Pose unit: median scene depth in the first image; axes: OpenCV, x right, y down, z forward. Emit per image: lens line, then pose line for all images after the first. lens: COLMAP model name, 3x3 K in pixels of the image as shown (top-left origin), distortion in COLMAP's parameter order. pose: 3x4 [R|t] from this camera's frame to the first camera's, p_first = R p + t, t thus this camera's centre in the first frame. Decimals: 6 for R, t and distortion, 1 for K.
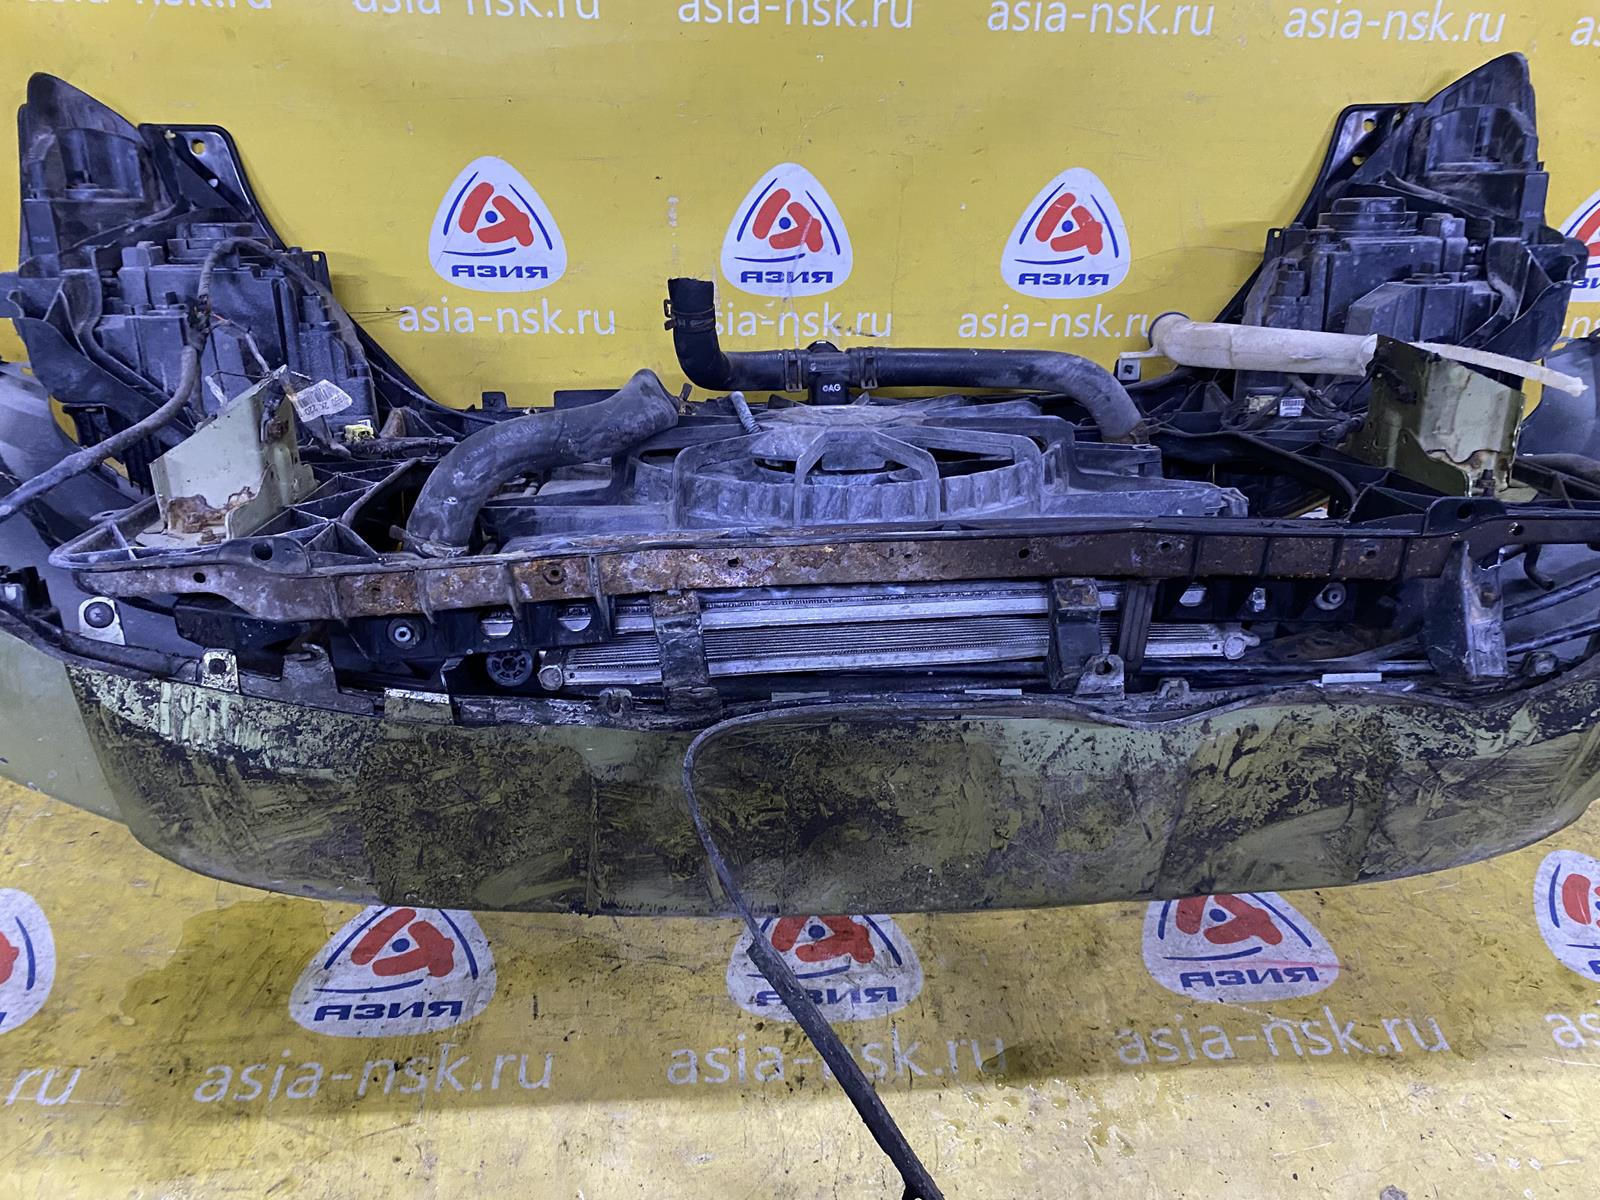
lens RADIAL K [[1230.6, 0, 805.5], [0, 1230.6, 594.3], [0, 0, 1]] dist [0.036128, -0.040050]
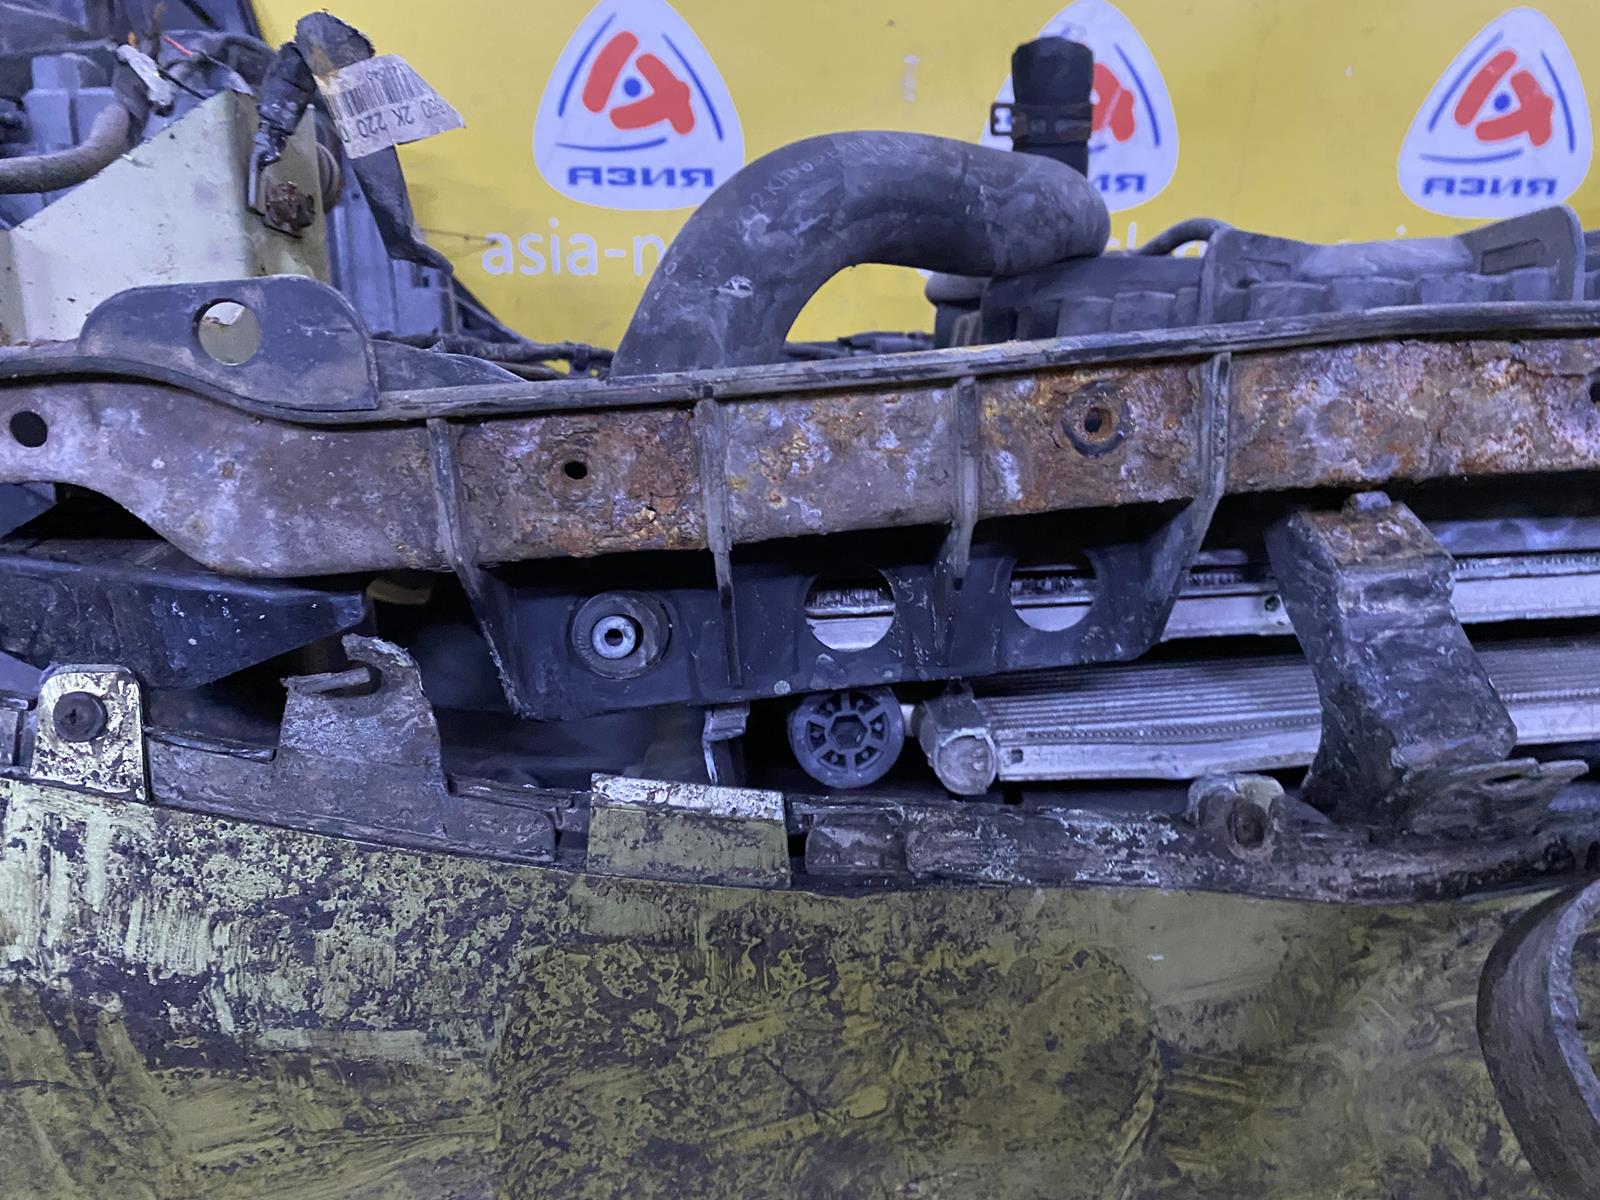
lens RADIAL K [[1230.6, 0, 803.7], [0, 1230.6, 592.0], [0, 0, 1]] dist [0.036128, -0.040050]
pose [[0.999734, -0.017096, -0.015457, -0.233815], [0.015198, 0.993189, -0.115519, 0.055453], [0.017327, 0.115253, 0.993185, 0.565291]]
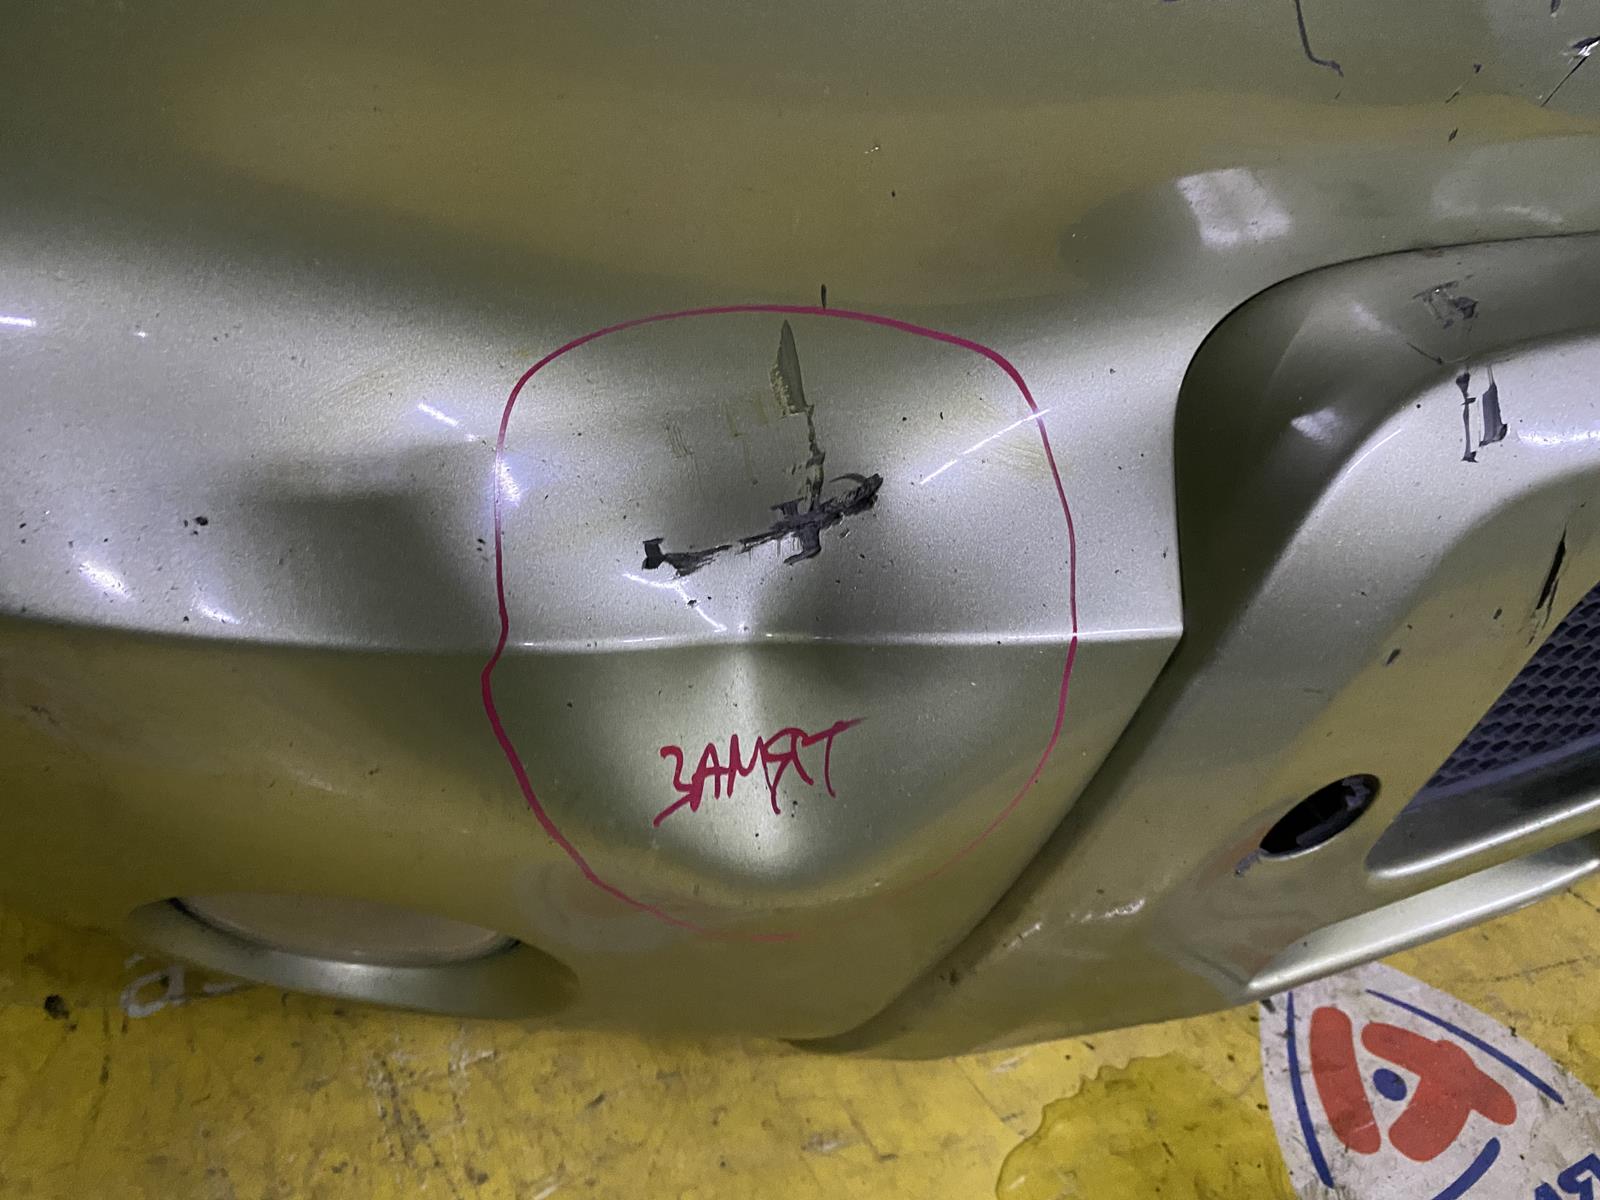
lens RADIAL K [[1230.6, 0, 808.6], [0, 1230.6, 595.7], [0, 0, 1]] dist [0.036128, -0.040050]
pose [[0.918495, -0.197055, 0.342834, -0.724366], [0.145207, 0.974495, 0.171095, -0.039701], [-0.367806, -0.107368, 0.923683, 0.670685]]
